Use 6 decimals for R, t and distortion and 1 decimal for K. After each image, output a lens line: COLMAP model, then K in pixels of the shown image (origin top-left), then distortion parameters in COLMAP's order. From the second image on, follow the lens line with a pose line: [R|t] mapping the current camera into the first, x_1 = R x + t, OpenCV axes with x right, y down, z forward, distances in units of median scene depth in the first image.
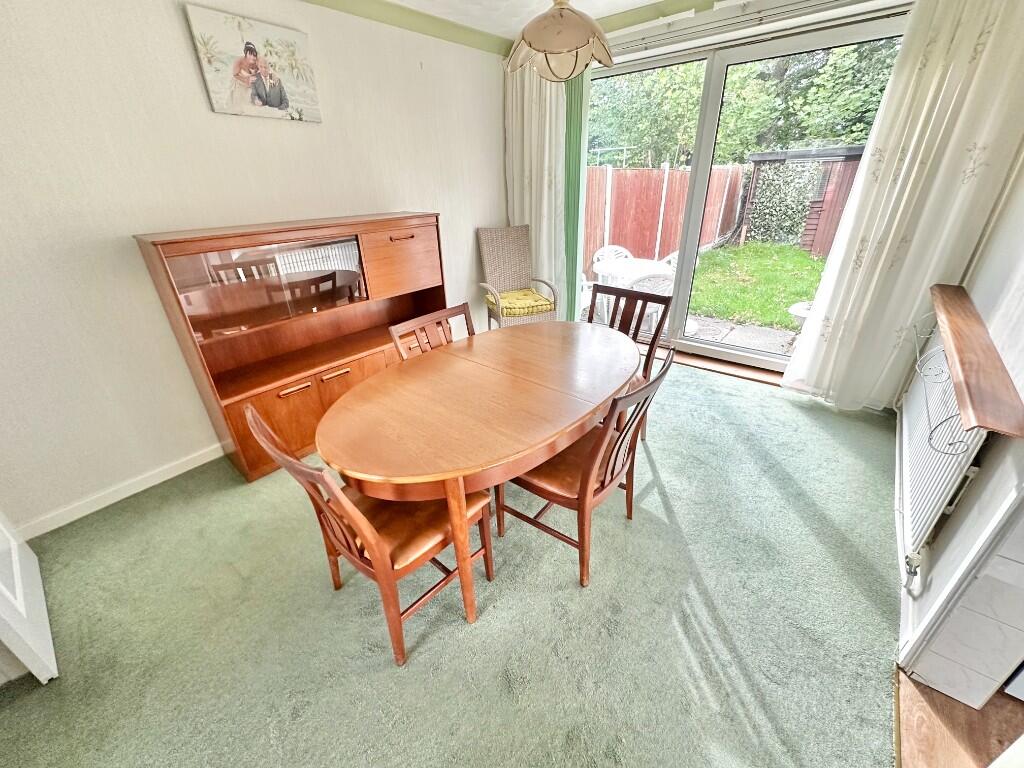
lens RADIAL K [[407.7, 0, 514.2], [0, 407.7, 381.9], [0, 0, 1]] dist [-0.005000, 0.000596]
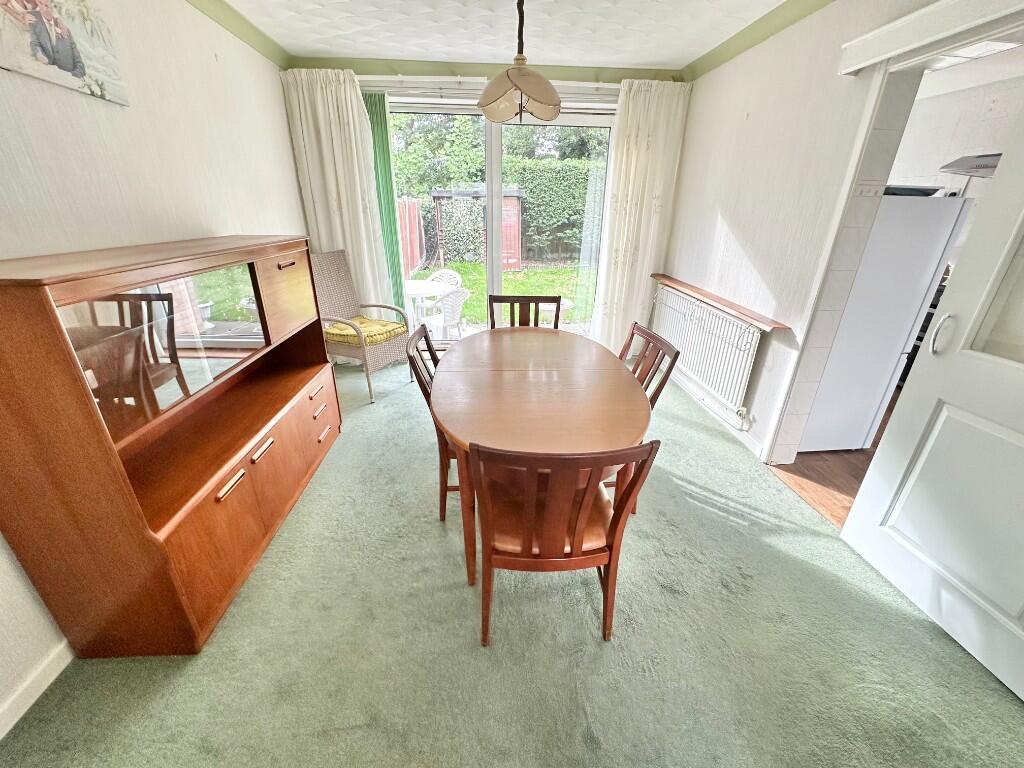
lens RADIAL K [[407.7, 0, 507.6], [0, 407.7, 383.9], [0, 0, 1]] dist [-0.005000, 0.000596]
pose [[0.718446, -0.241039, 0.652485, -0.616594], [0.279368, 0.959049, 0.046680, -0.046120], [-0.637016, 0.148746, 0.756363, 0.156478]]
